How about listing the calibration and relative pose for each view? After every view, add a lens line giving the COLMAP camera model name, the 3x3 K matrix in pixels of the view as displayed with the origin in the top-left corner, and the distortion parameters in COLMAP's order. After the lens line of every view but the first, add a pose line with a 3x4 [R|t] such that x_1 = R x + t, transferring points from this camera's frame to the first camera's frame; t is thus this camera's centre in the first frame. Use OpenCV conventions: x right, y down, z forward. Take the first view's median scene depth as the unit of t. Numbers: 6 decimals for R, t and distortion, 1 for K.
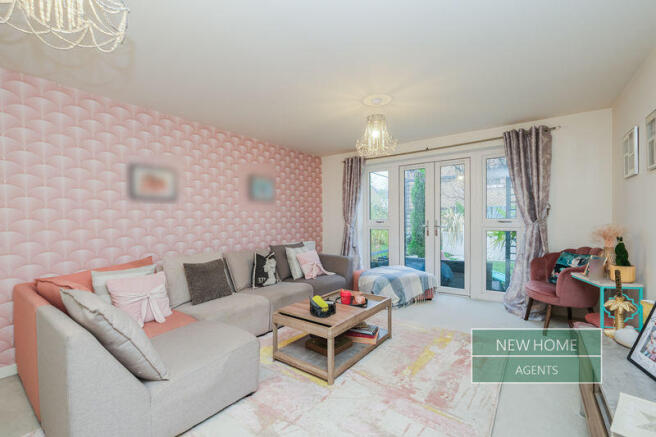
lens RADIAL K [[285.3, 0, 323.6], [0, 285.3, 220.0], [0, 0, 1]] dist [-0.007488, 0.000661]
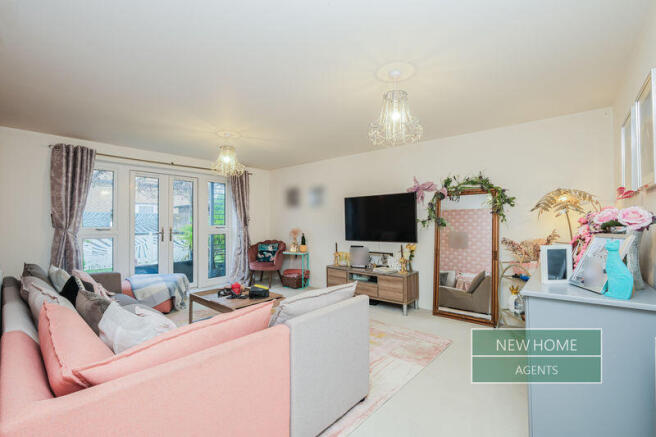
lens RADIAL K [[285.3, 0, 326.3], [0, 285.3, 218.1], [0, 0, 1]] dist [-0.007488, 0.000661]
pose [[0.077294, 0.019962, 0.996809, -0.948236], [-0.001388, 0.999801, -0.019915, -0.015328], [-0.997007, 0.000156, 0.077306, 0.410802]]
